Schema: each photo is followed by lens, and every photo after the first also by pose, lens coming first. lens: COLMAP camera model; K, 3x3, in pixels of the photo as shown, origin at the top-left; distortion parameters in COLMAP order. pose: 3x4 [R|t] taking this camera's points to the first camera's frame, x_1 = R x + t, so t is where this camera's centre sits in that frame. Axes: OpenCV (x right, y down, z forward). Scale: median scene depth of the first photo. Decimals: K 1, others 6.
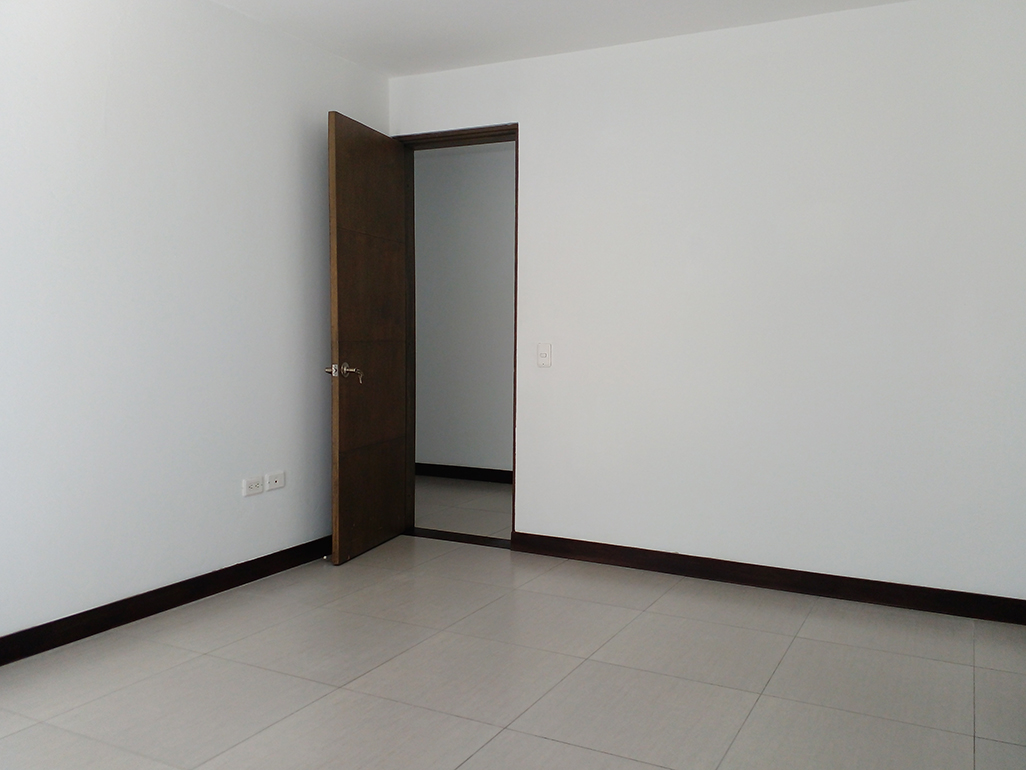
lens RADIAL K [[852.6, 0, 513.0], [0, 852.6, 385.0], [0, 0, 1]] dist [0.165360, -0.318617]
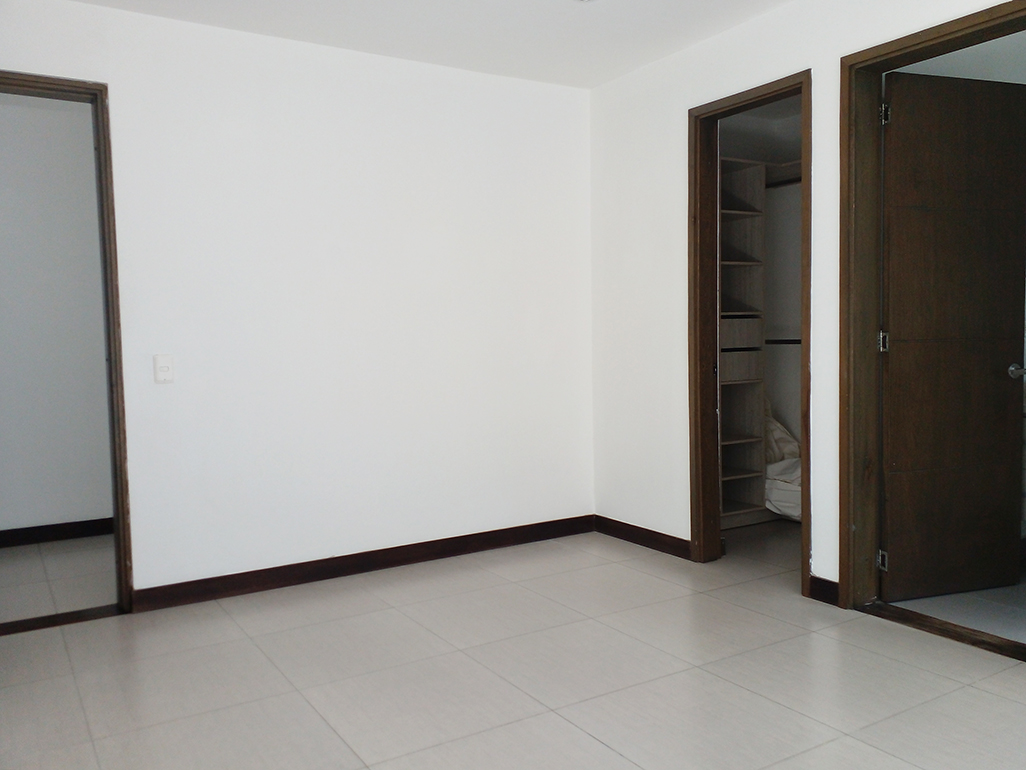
lens RADIAL K [[852.6, 0, 513.0], [0, 852.6, 385.0], [0, 0, 1]] dist [0.165360, -0.318617]
pose [[0.504290, -0.069482, 0.860735, -0.518142], [0.072916, 0.996624, 0.037731, -0.025974], [-0.860451, 0.043734, 0.507653, 0.272364]]
